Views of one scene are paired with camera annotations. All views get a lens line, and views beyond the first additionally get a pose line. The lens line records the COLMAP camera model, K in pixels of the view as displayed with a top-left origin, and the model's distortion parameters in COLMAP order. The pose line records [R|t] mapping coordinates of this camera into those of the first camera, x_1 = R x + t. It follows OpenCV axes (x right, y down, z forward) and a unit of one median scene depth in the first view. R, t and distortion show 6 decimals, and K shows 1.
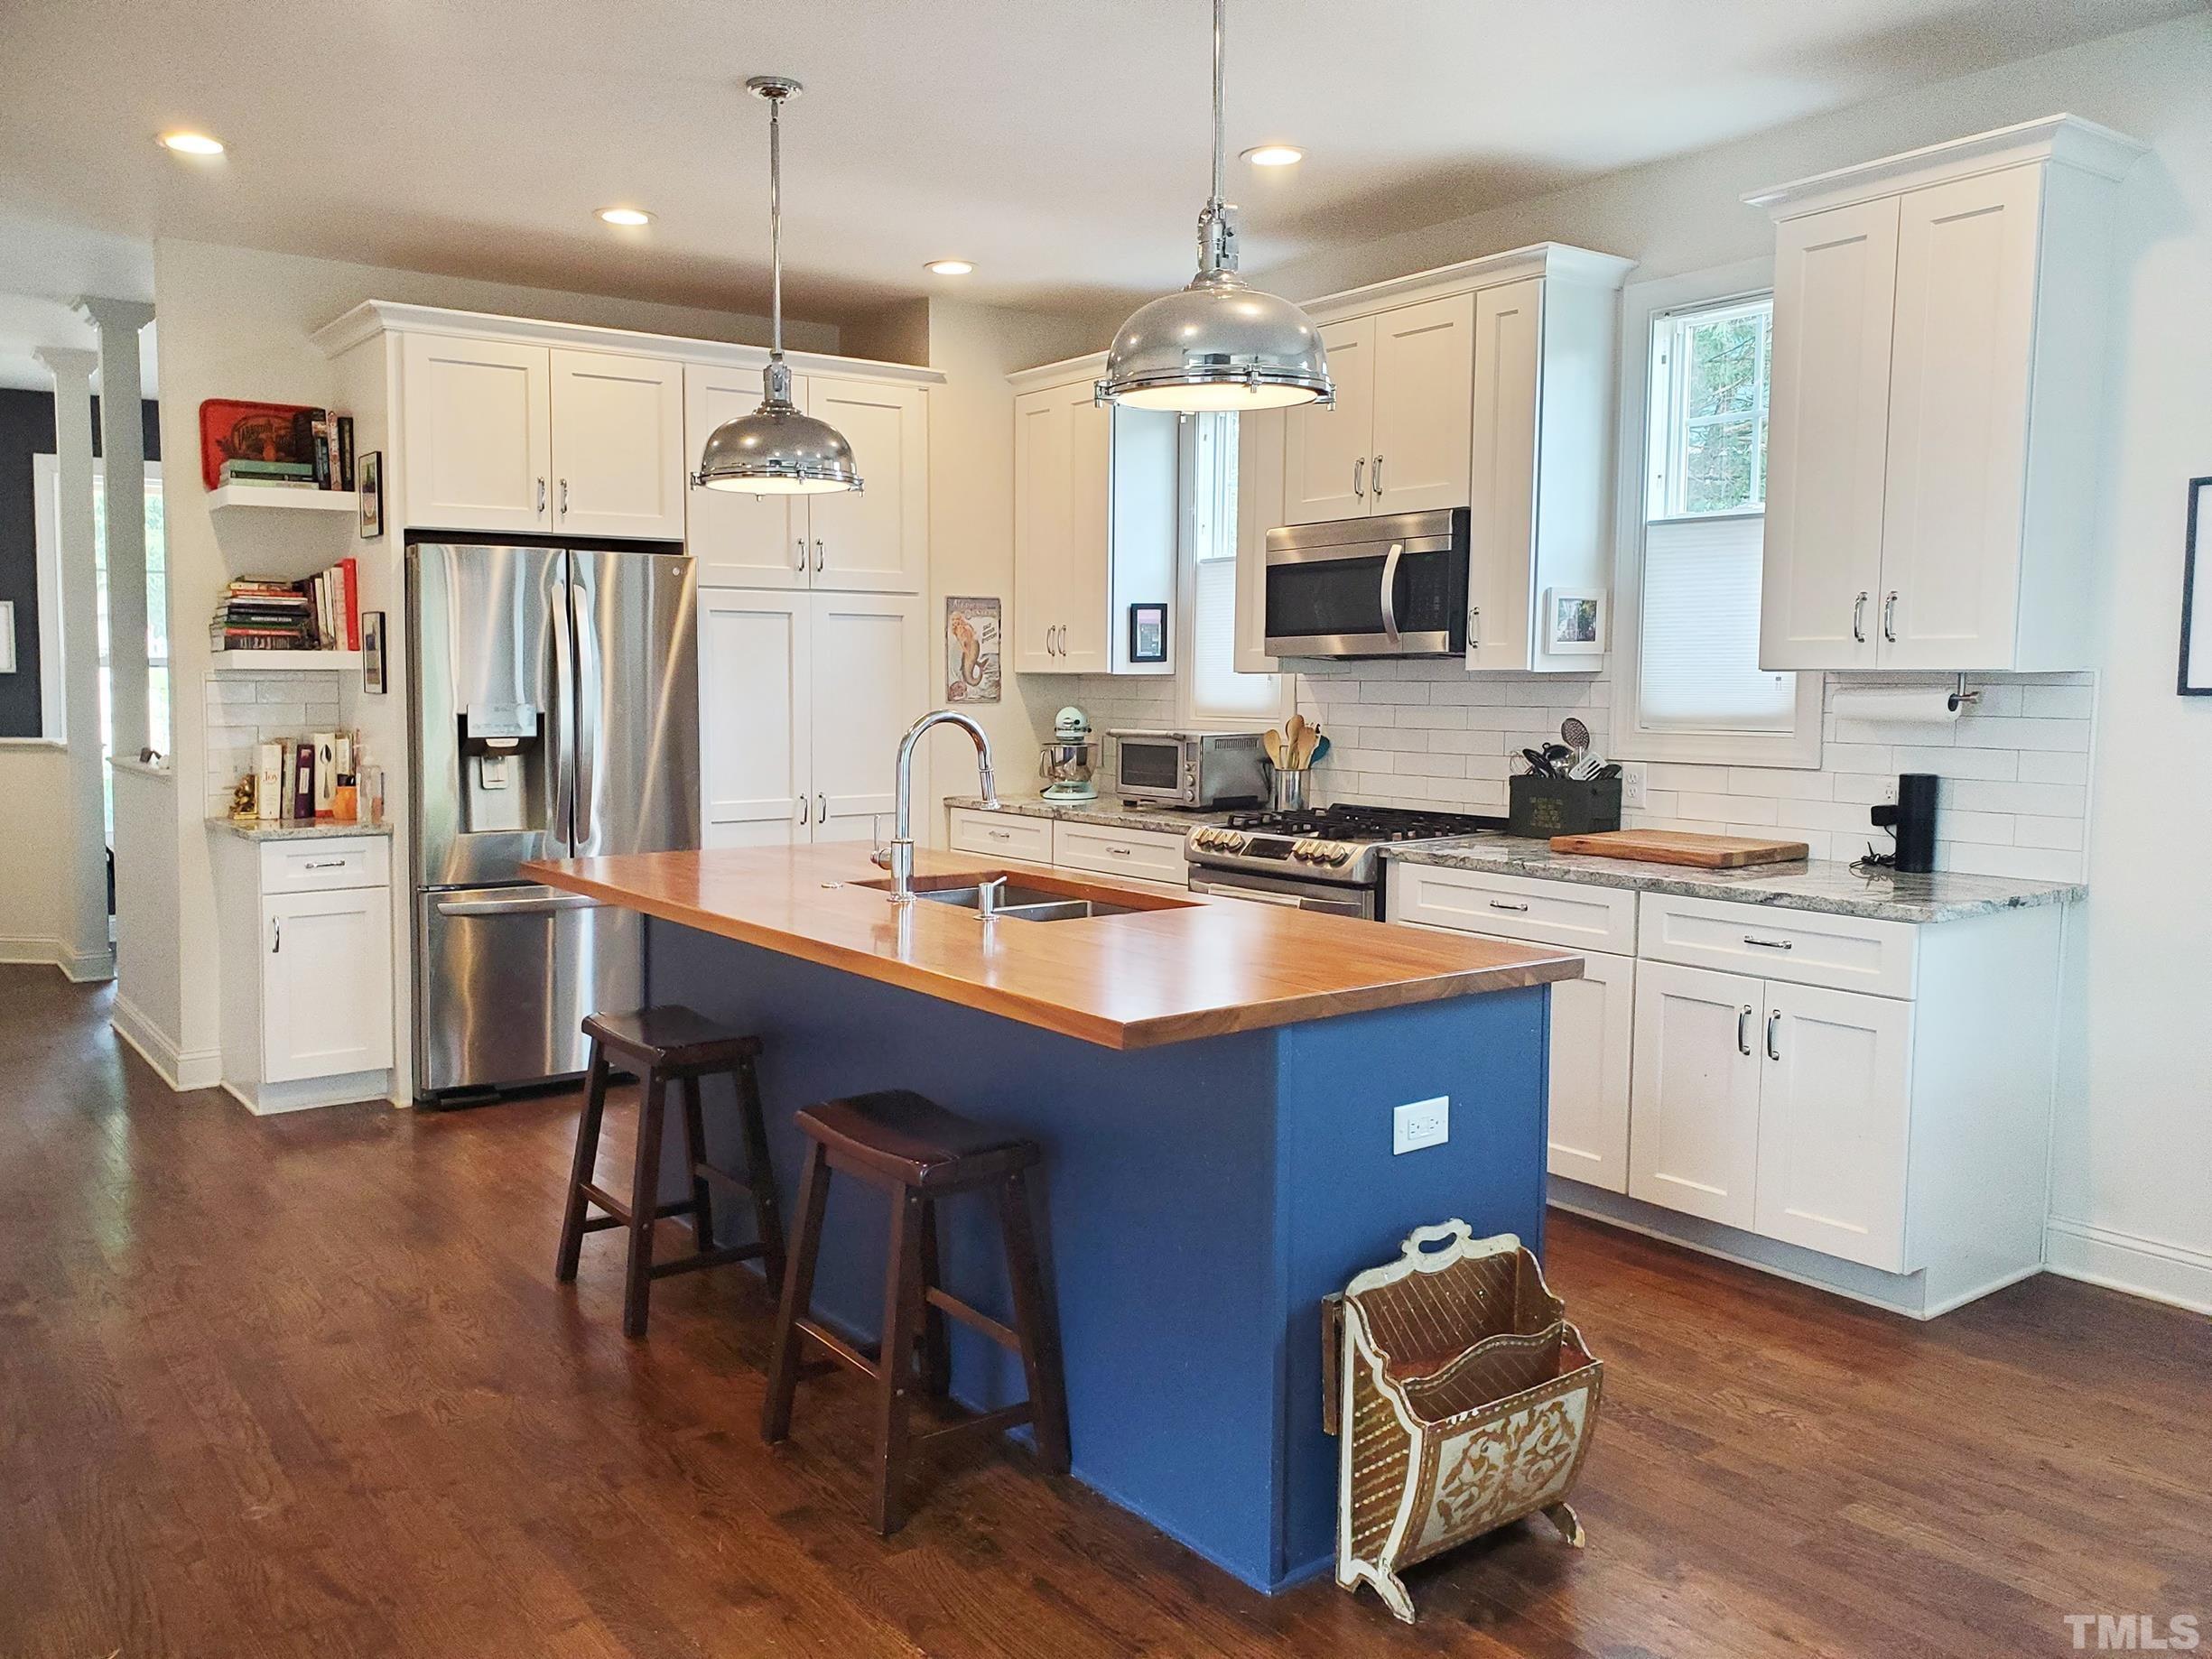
lens RADIAL K [[1761.4, 0, 1106.2], [0, 1761.4, 837.8], [0, 0, 1]] dist [0.043104, -0.037663]
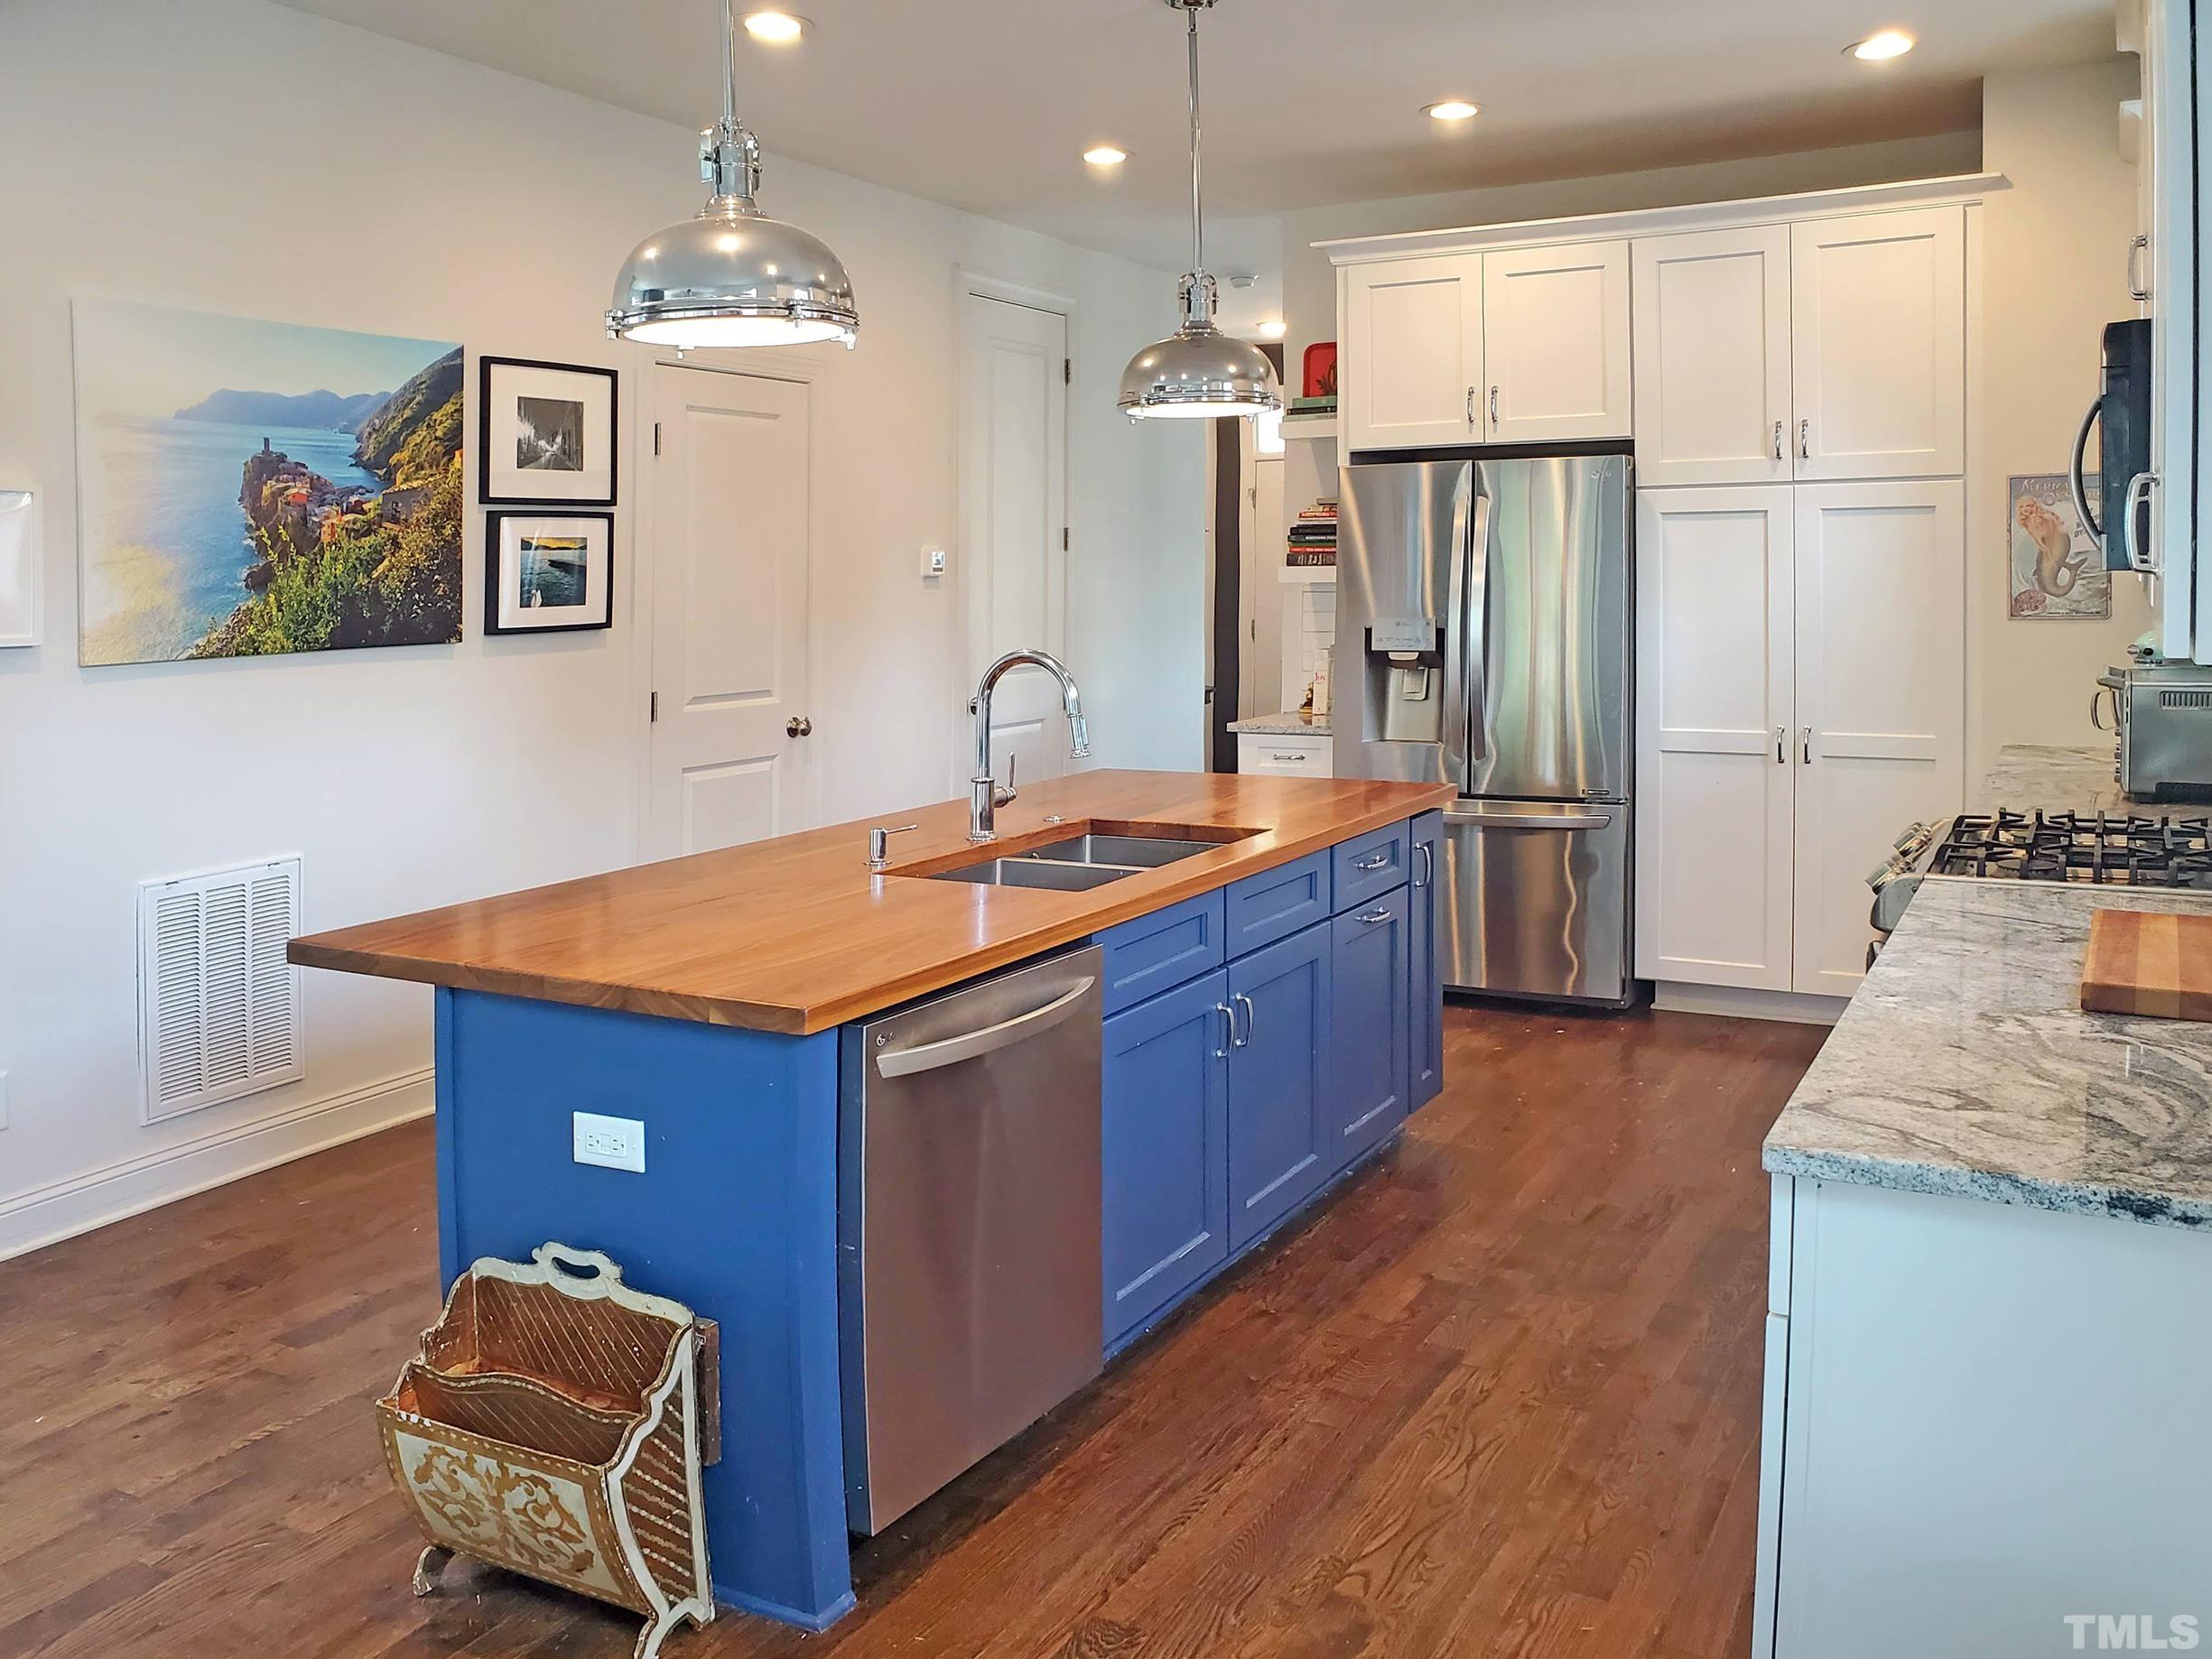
lens RADIAL K [[1761.4, 0, 1098.1], [0, 1761.4, 823.4], [0, 0, 1]] dist [0.043104, -0.037663]
pose [[0.432236, 0.125847, -0.892936, 0.510113], [-0.066253, 0.991970, 0.107734, -0.055305], [0.899323, 0.012593, 0.437103, 0.386400]]
